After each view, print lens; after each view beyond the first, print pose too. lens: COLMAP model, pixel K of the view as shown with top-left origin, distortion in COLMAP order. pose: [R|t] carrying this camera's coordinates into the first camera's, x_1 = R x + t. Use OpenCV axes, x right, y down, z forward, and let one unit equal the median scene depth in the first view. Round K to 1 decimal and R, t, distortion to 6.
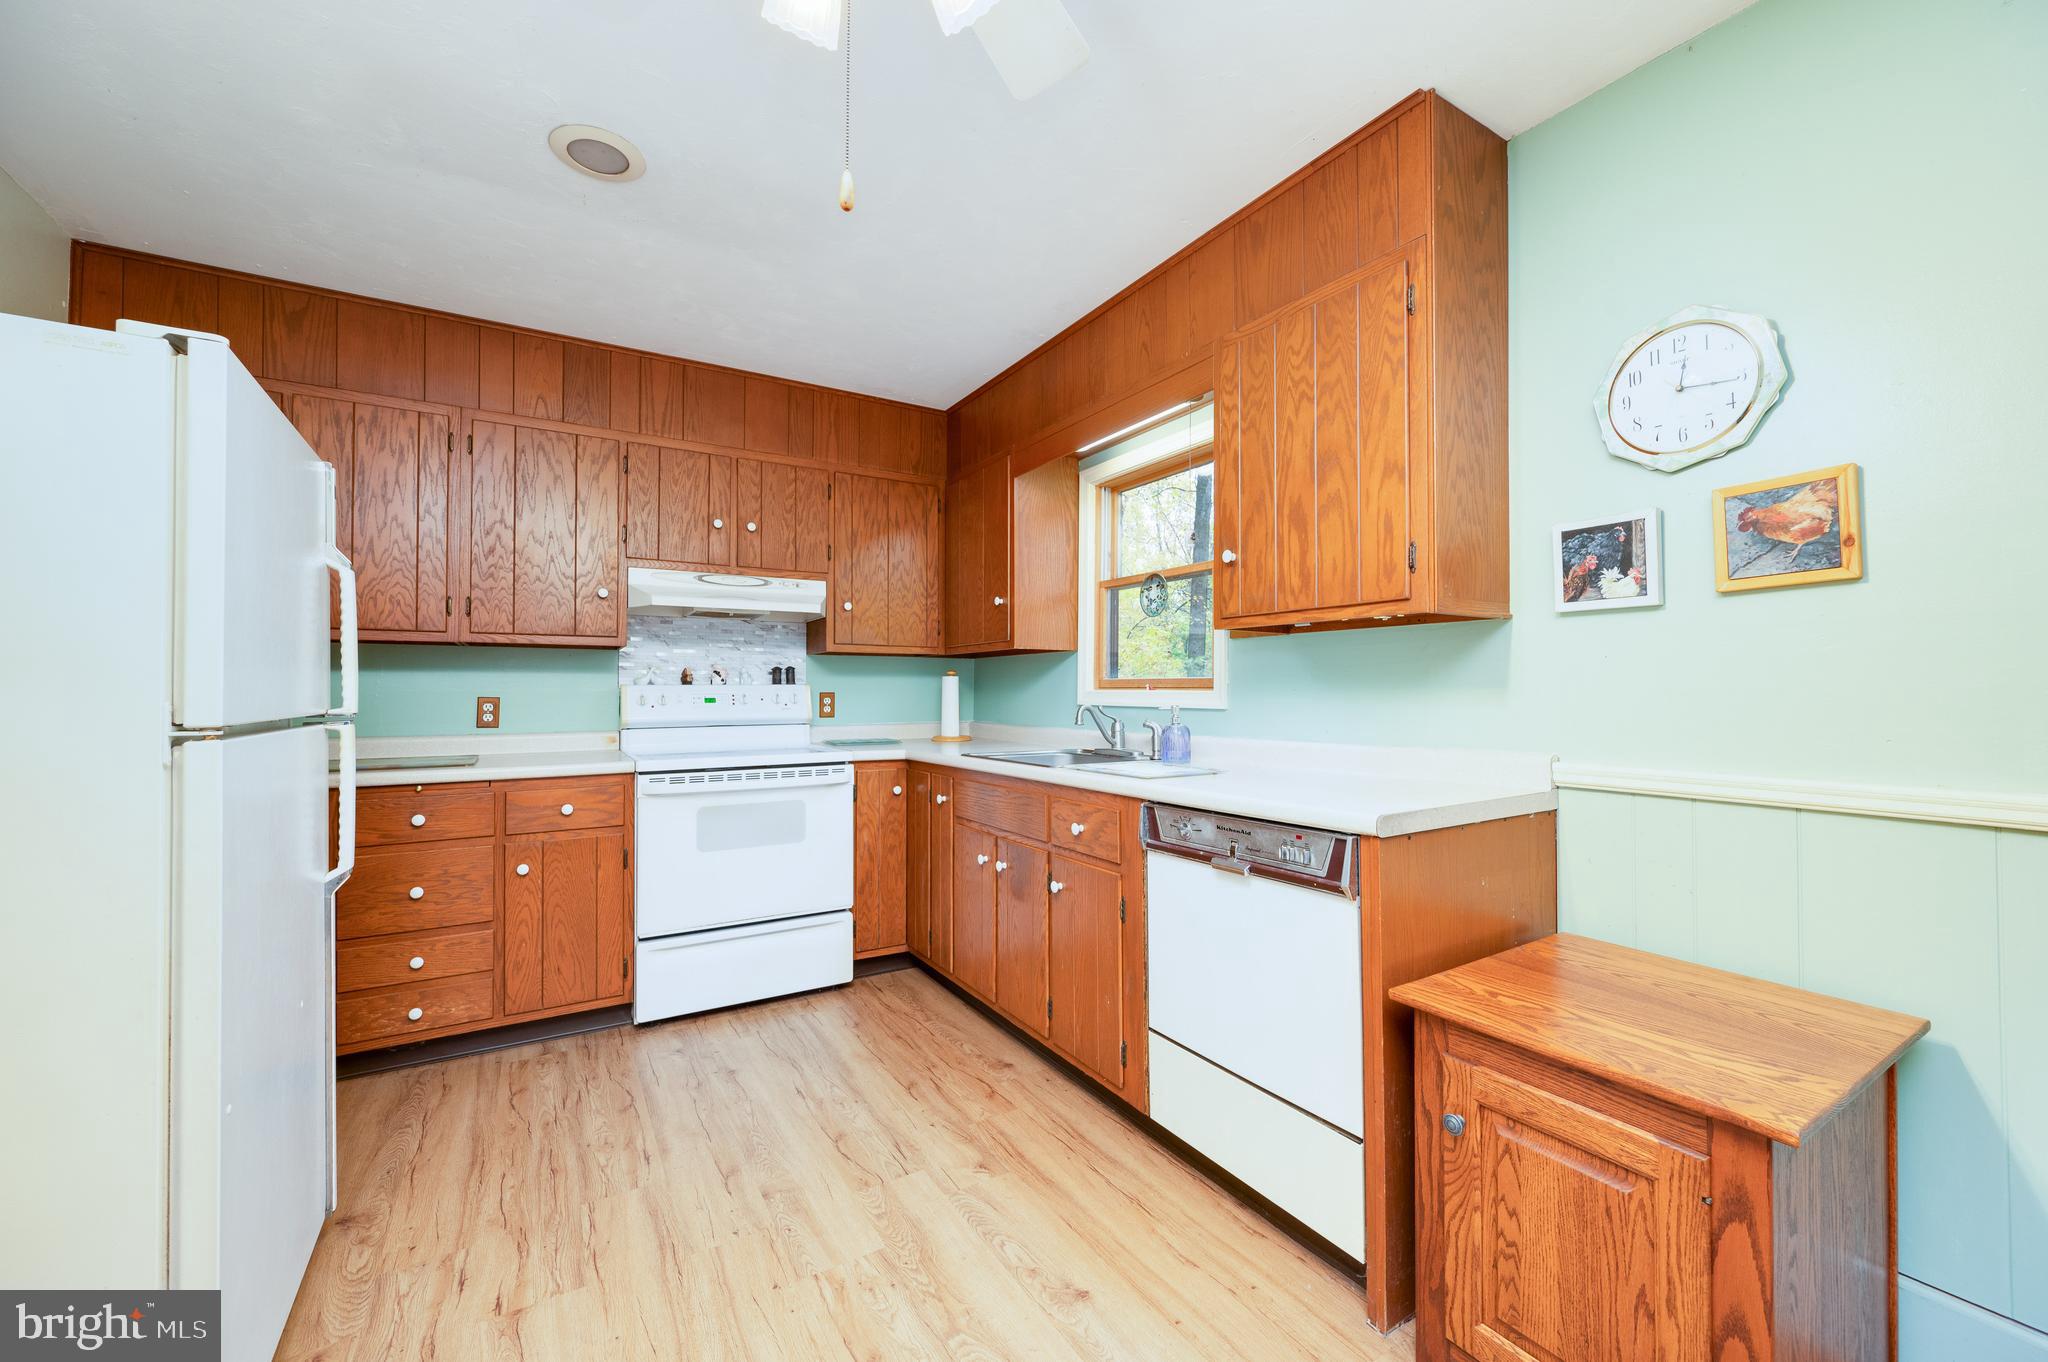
lens RADIAL K [[813.2, 0, 1031.7], [0, 813.2, 679.0], [0, 0, 1]] dist [-0.003215, -0.000026]
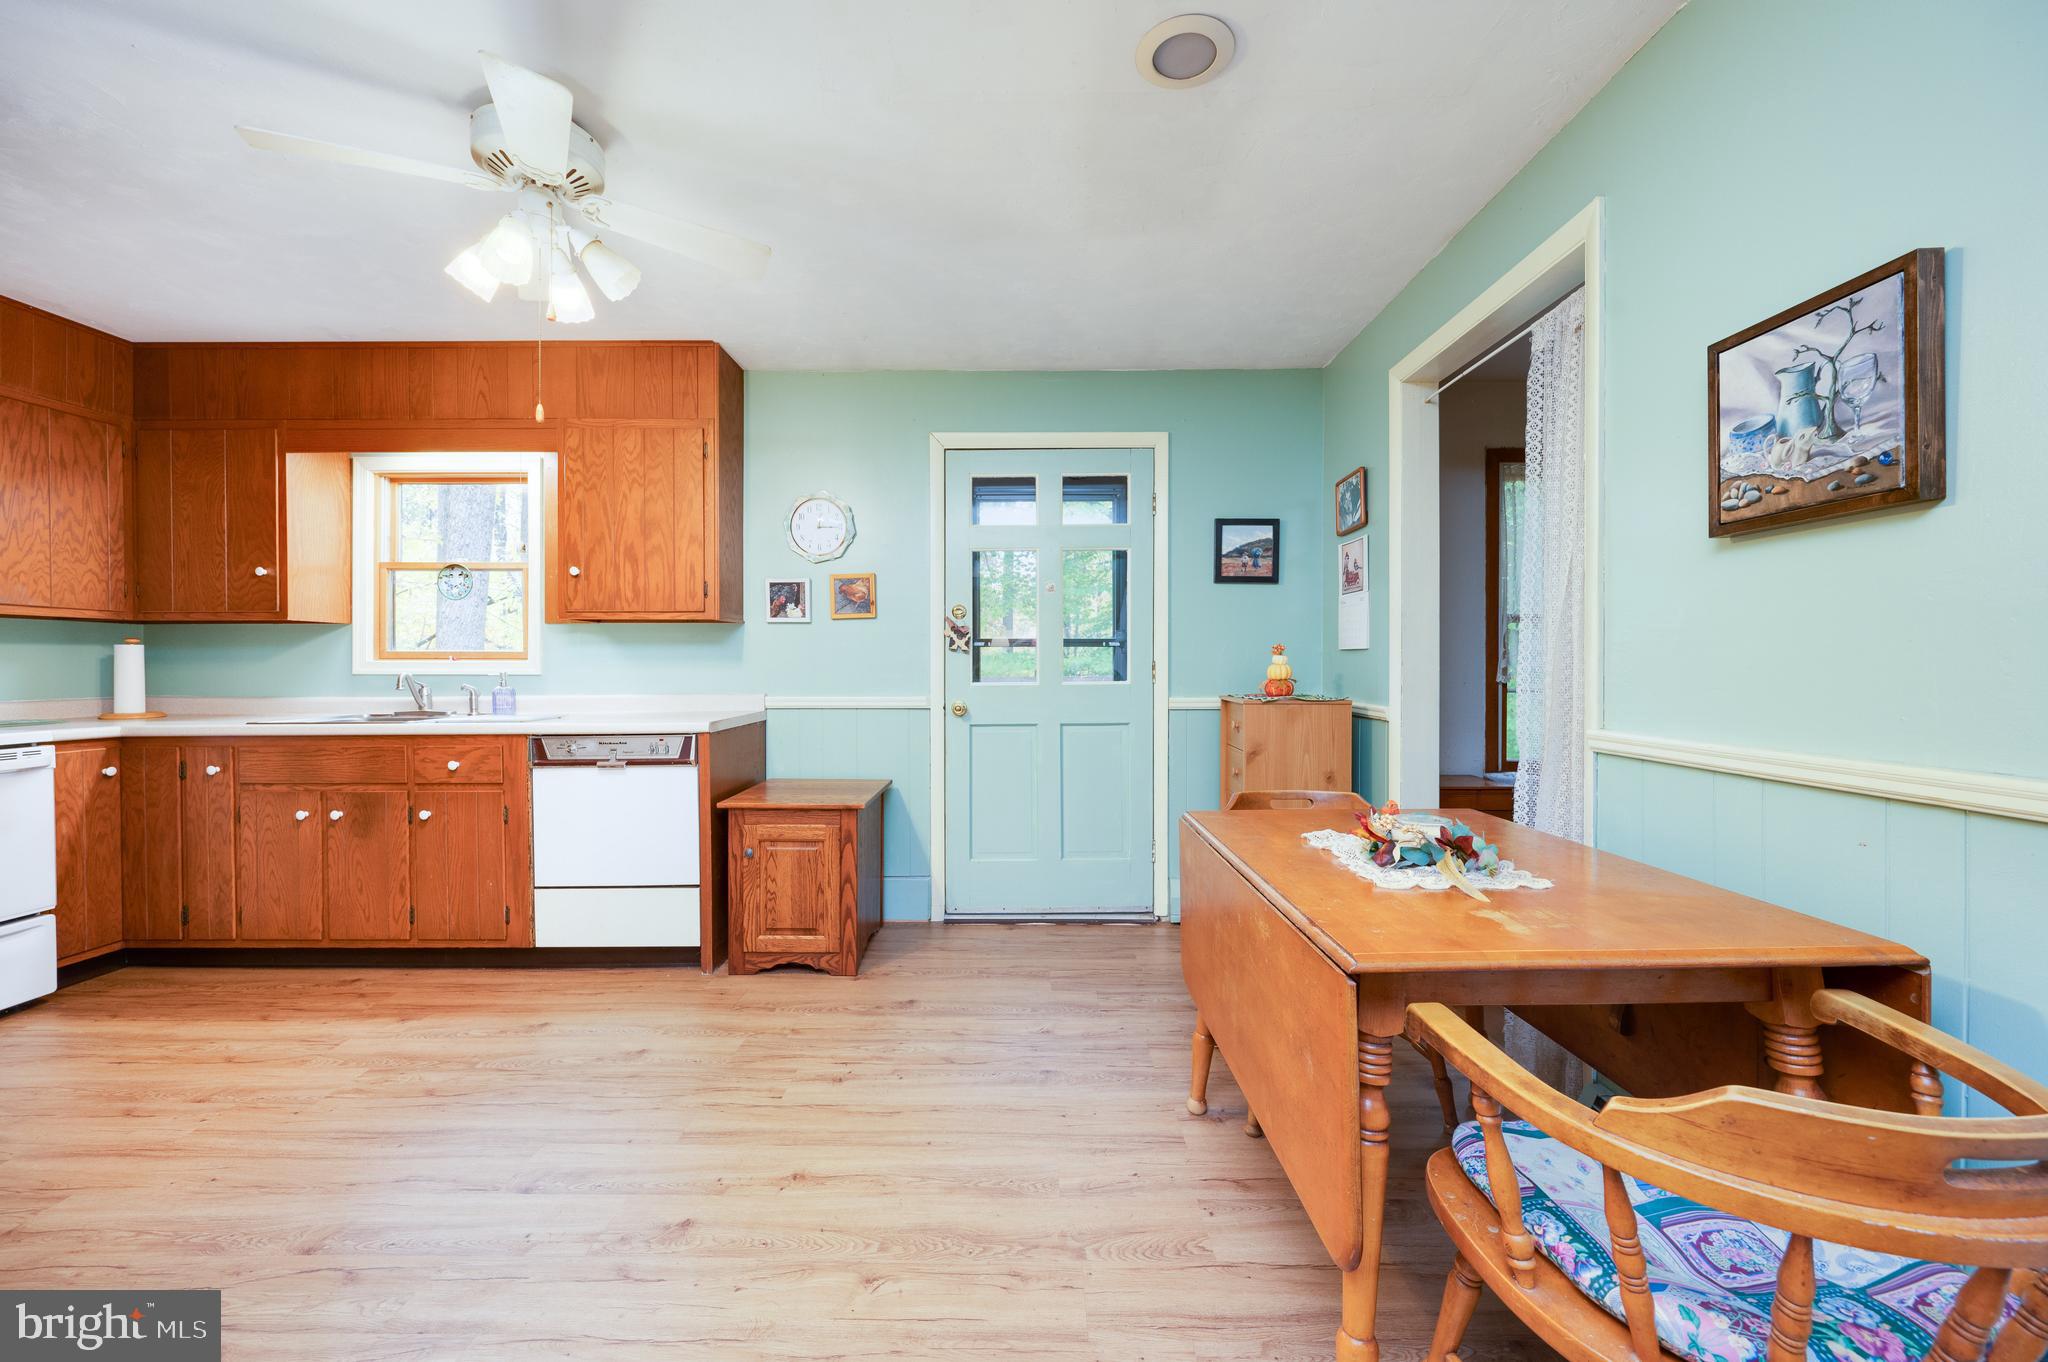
lens RADIAL K [[813.2, 0, 1025.8], [0, 813.2, 670.0], [0, 0, 1]] dist [-0.003215, -0.000026]
pose [[0.535905, -0.007009, 0.844249, -0.611422], [-0.011908, 0.999803, 0.015860, -0.002633], [-0.844195, -0.018553, 0.535716, -0.535266]]
